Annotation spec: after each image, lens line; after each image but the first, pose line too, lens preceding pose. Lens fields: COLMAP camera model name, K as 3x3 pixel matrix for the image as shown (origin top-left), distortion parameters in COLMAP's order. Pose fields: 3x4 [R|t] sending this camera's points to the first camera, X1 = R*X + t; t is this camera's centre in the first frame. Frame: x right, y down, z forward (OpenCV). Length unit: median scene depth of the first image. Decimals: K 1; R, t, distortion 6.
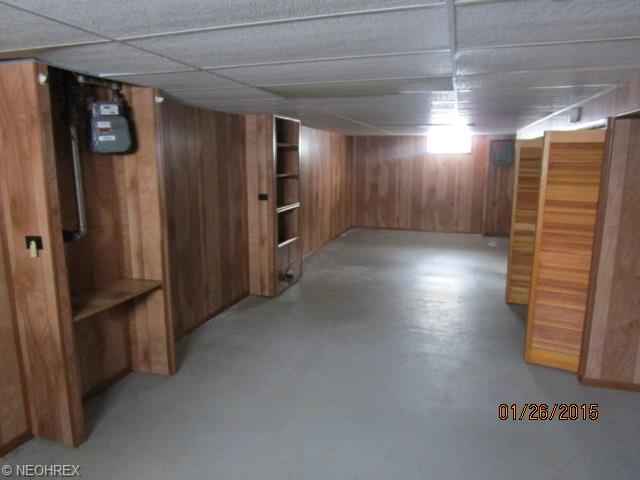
lens RADIAL K [[455.1, 0, 317.9], [0, 455.1, 243.5], [0, 0, 1]] dist [-0.016727, -0.000655]
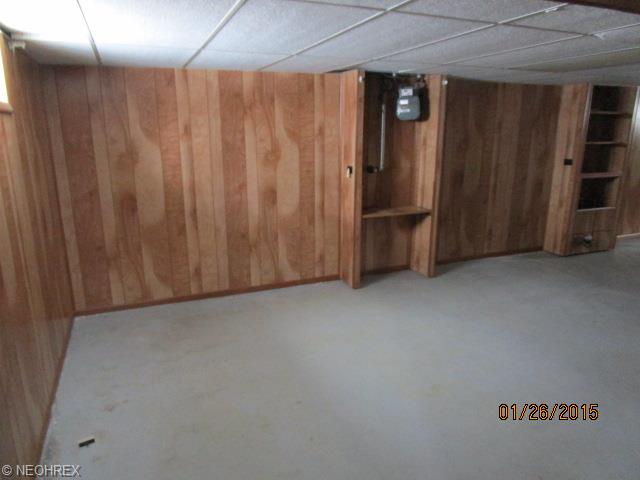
lens RADIAL K [[455.1, 0, 321.7], [0, 455.1, 238.8], [0, 0, 1]] dist [-0.016727, -0.000655]
pose [[0.634502, 0.186260, -0.750143, 0.538955], [-0.145003, 0.981983, 0.121176, 0.048052], [0.759198, 0.031886, 0.650079, -0.202498]]
